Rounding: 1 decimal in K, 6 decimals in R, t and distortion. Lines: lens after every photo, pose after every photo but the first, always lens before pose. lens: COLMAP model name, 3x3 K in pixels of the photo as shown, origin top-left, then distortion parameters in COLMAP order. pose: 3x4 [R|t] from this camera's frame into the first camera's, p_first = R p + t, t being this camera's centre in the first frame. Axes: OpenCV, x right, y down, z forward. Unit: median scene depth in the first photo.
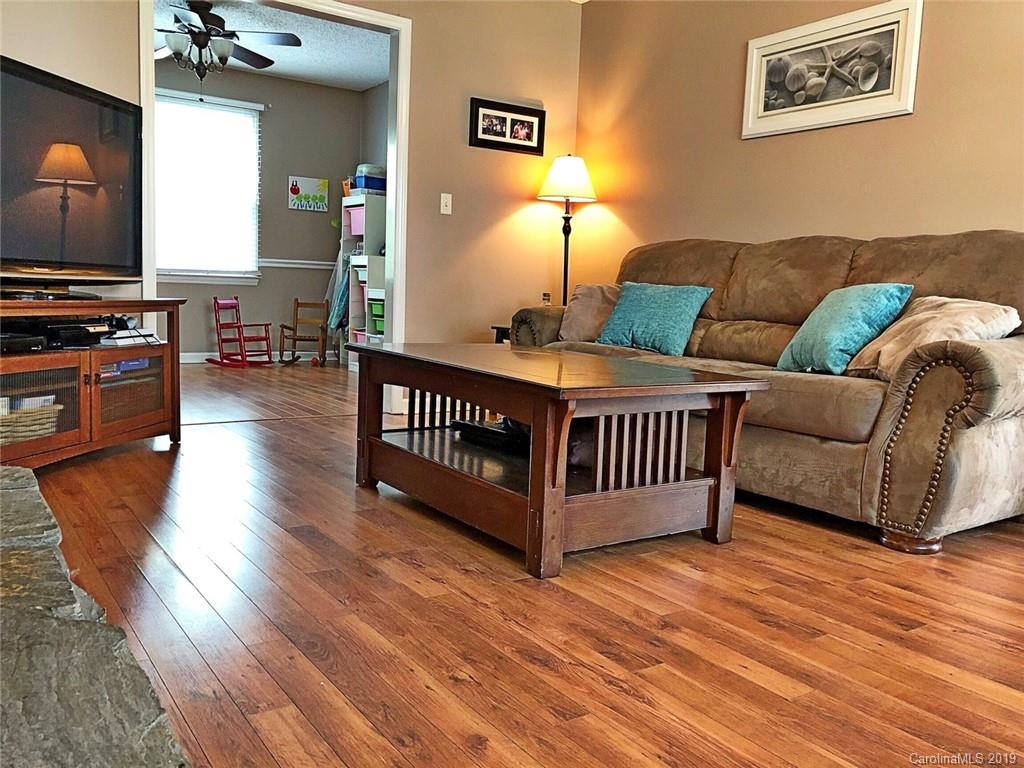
lens RADIAL K [[850.2, 0, 512.0], [0, 850.2, 384.0], [0, 0, 1]] dist [0.036027, -0.003728]
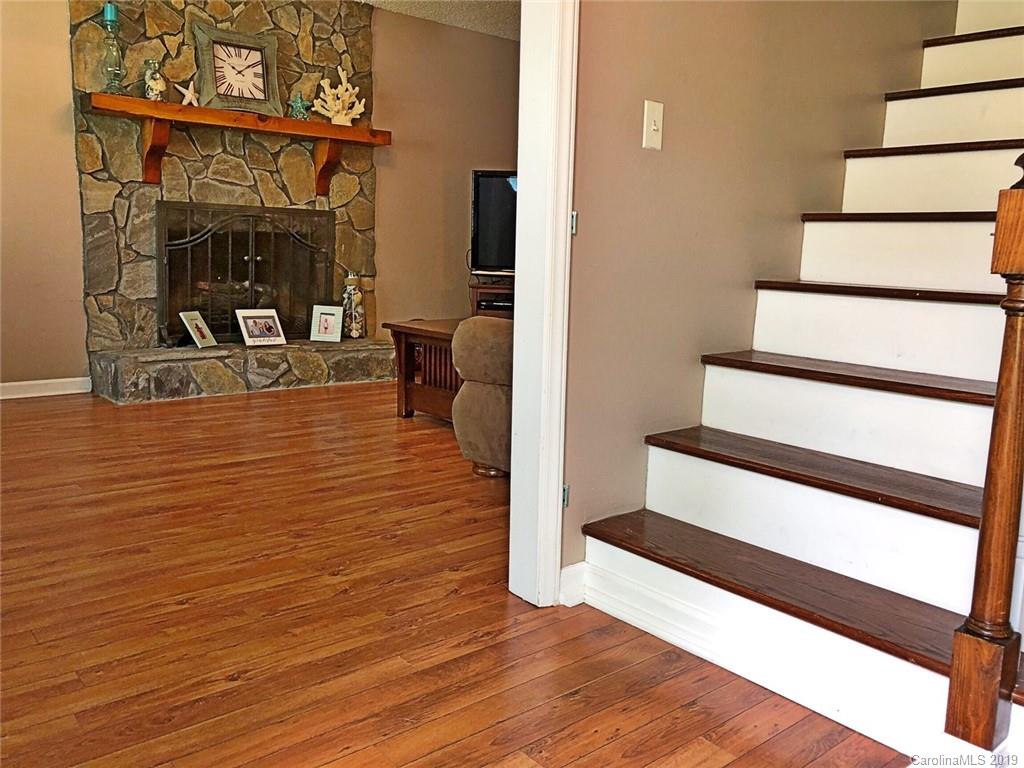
lens RADIAL K [[850.2, 0, 512.0], [0, 850.2, 384.0], [0, 0, 1]] dist [0.036027, -0.003728]
pose [[0.101716, 0.123076, -0.987171, 2.038000], [-0.137568, 0.984524, 0.108571, -0.103536], [0.985256, 0.124759, 0.117074, 1.011001]]
